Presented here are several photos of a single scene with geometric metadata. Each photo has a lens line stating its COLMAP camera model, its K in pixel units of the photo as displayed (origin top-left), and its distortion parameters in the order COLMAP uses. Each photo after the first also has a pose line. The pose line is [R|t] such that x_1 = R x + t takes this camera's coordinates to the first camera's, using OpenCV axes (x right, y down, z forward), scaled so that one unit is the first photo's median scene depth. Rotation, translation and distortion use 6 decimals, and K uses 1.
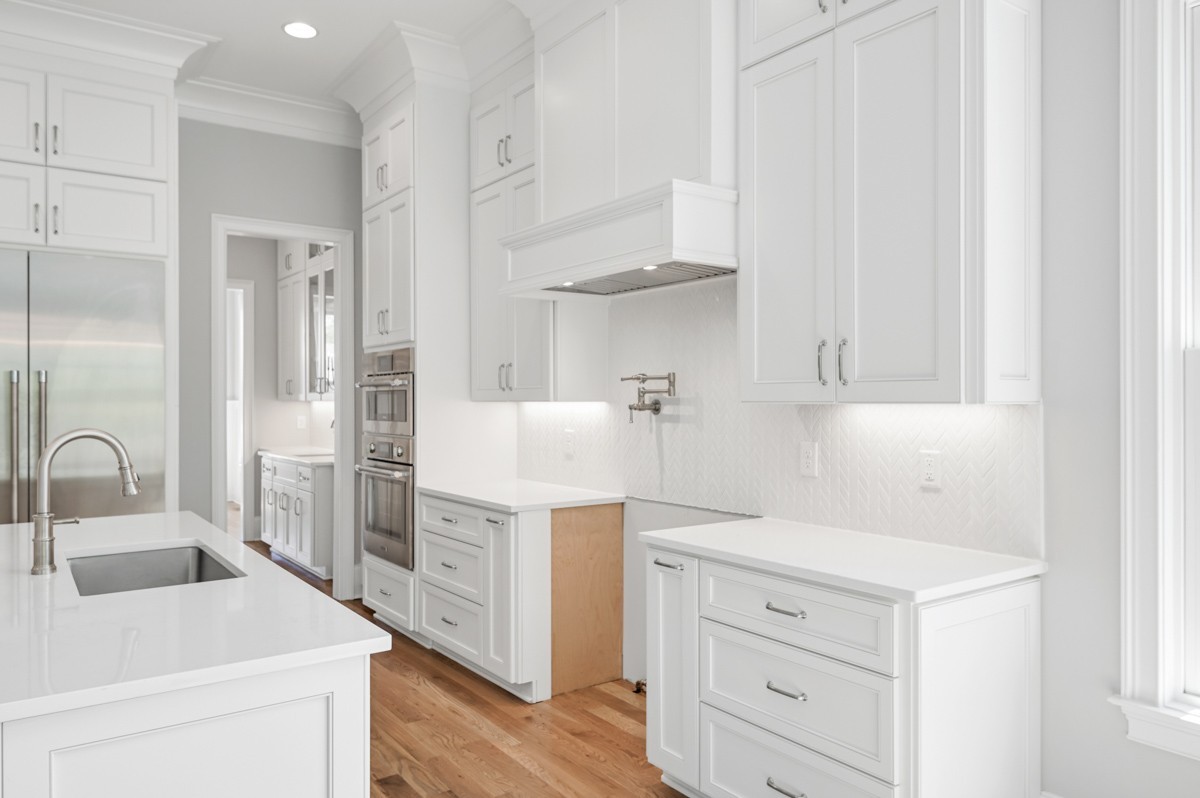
lens RADIAL K [[818.3, 0, 601.6], [0, 818.3, 397.4], [0, 0, 1]] dist [0.017490, -0.008692]
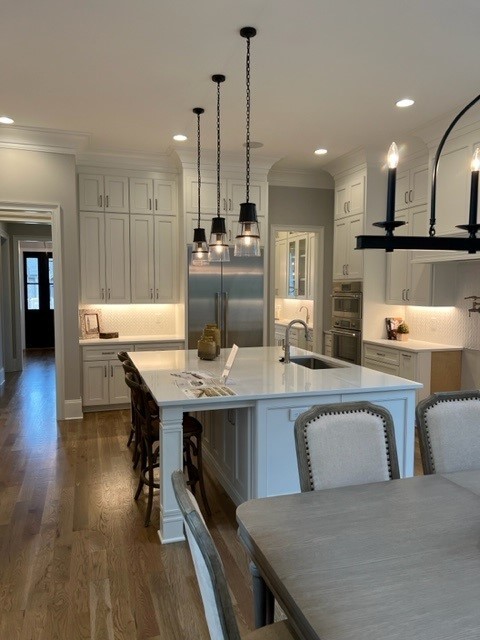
lens RADIAL K [[480.7, 0, 237.0], [0, 480.7, 320.4], [0, 0, 1]] dist [0.045846, -0.051676]
pose [[0.951803, 0.025182, -0.305675, -0.174794], [-0.003332, 0.997414, 0.071791, -0.056718], [0.306692, -0.067313, 0.949426, -0.534445]]
